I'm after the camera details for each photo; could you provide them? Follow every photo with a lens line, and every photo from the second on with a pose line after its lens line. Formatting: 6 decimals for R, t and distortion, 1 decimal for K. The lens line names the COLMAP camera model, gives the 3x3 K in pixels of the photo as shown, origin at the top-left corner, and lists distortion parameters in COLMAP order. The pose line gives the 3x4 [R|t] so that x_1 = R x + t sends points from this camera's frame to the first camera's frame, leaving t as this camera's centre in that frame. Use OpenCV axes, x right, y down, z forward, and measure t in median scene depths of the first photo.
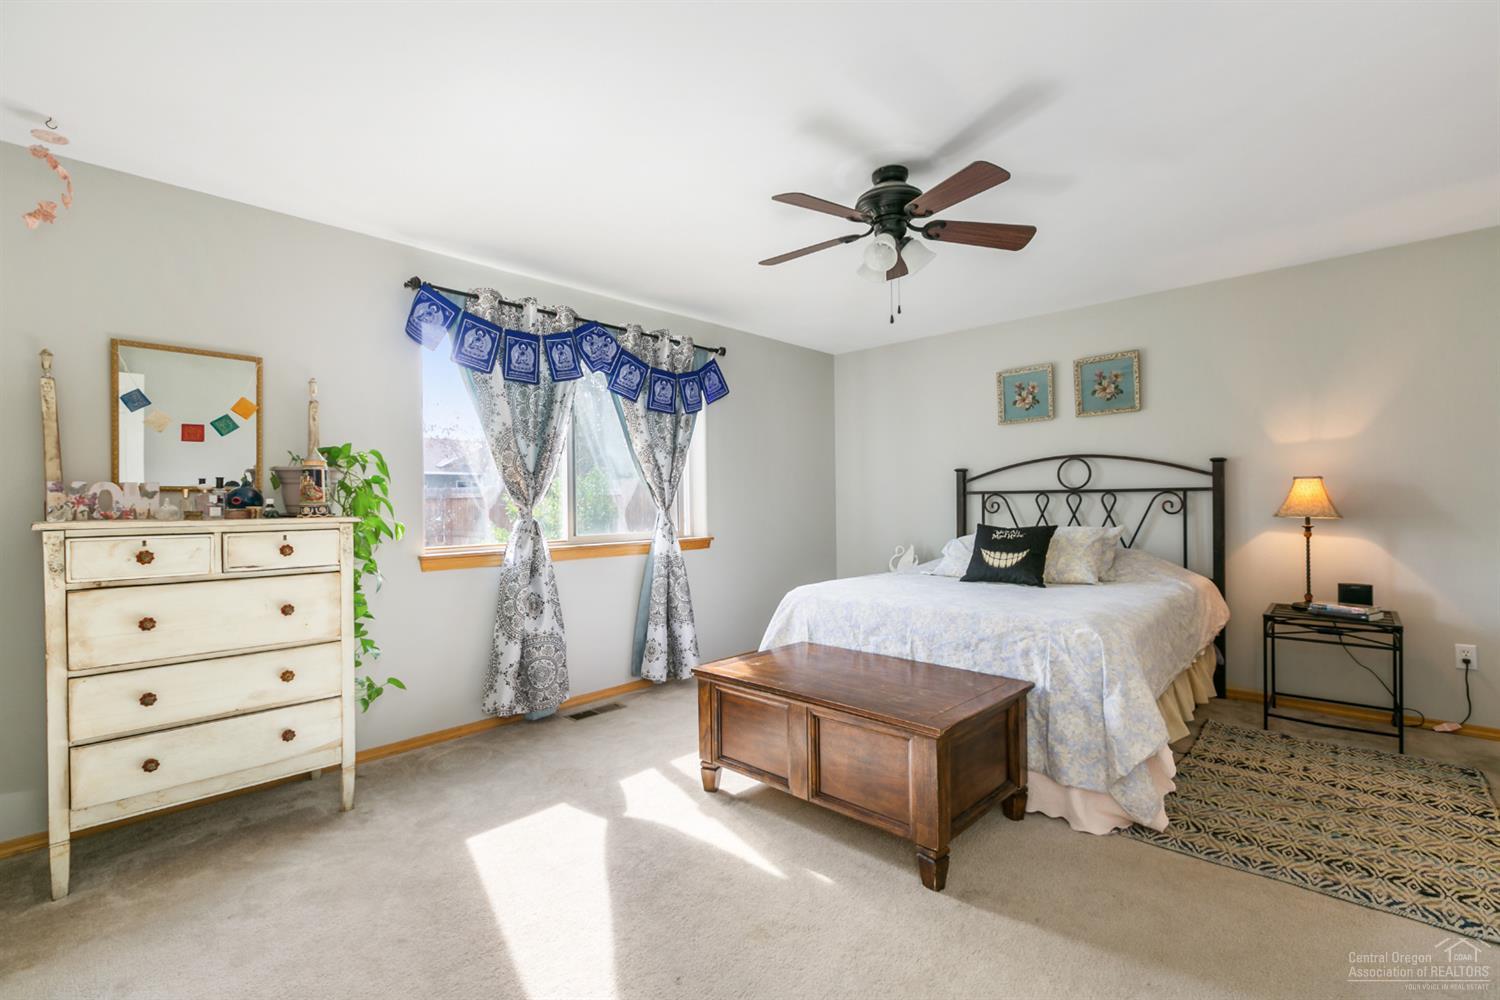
lens RADIAL K [[670.9, 0, 750.0], [0, 670.9, 500.0], [0, 0, 1]] dist [0.014949, -0.008948]
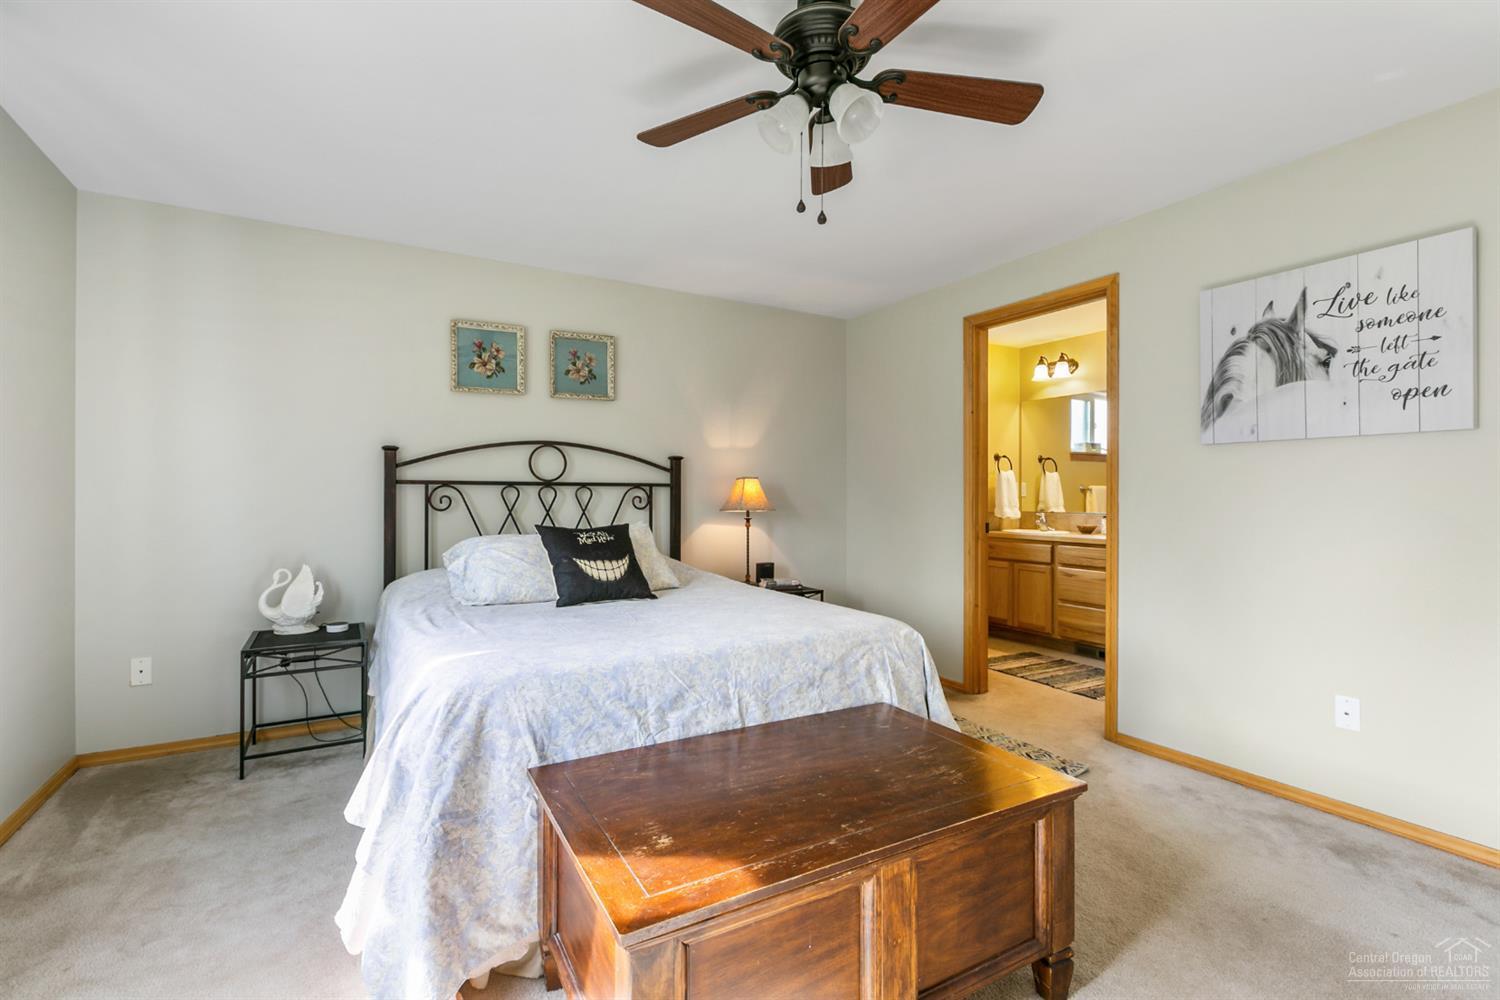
lens RADIAL K [[675.1, 0, 750.0], [0, 675.1, 500.0], [0, 0, 1]] dist [-0.001055, -0.000092]
pose [[0.295199, 0.004847, 0.955423, -0.282436], [-0.007328, 0.999969, -0.002809, 0.008760], [-0.955408, -0.006172, 0.295226, 0.556783]]
